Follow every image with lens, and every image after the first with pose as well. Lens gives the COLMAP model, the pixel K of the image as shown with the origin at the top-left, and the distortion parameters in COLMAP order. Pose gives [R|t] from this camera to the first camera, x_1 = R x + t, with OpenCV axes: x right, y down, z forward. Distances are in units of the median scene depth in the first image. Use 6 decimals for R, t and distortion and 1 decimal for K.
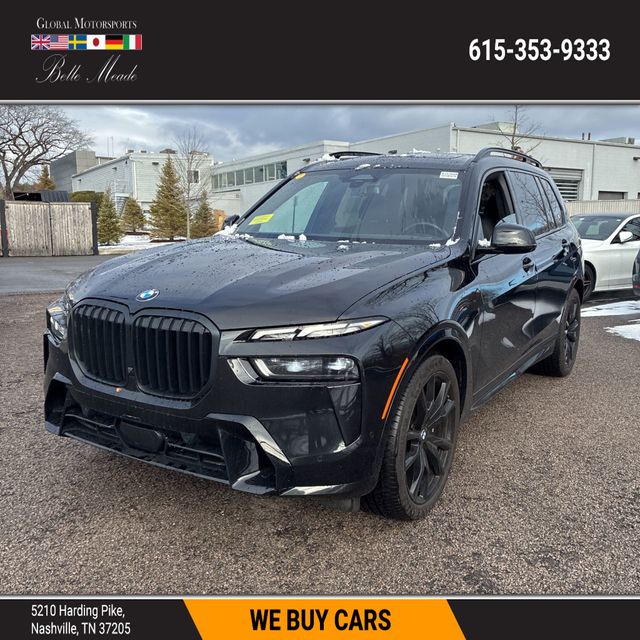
lens RADIAL K [[652.4, 0, 320.0], [0, 652.4, 320.0], [0, 0, 1]] dist [0.016279, 0.003431]
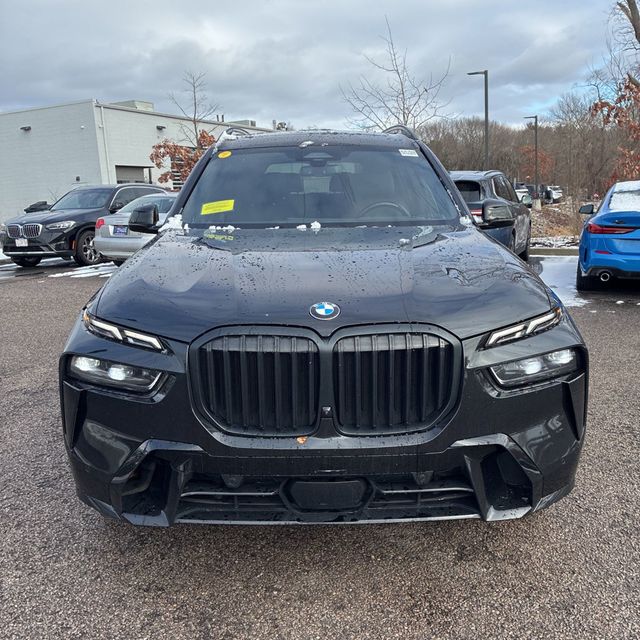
lens RADIAL K [[652.4, 0, 320.0], [0, 652.4, 320.0], [0, 0, 1]] dist [0.016279, 0.003431]
pose [[0.841503, -0.134881, 0.523144, -0.662022], [0.119871, 0.990811, 0.062640, -0.074453], [-0.526786, 0.009998, 0.849939, 0.350553]]
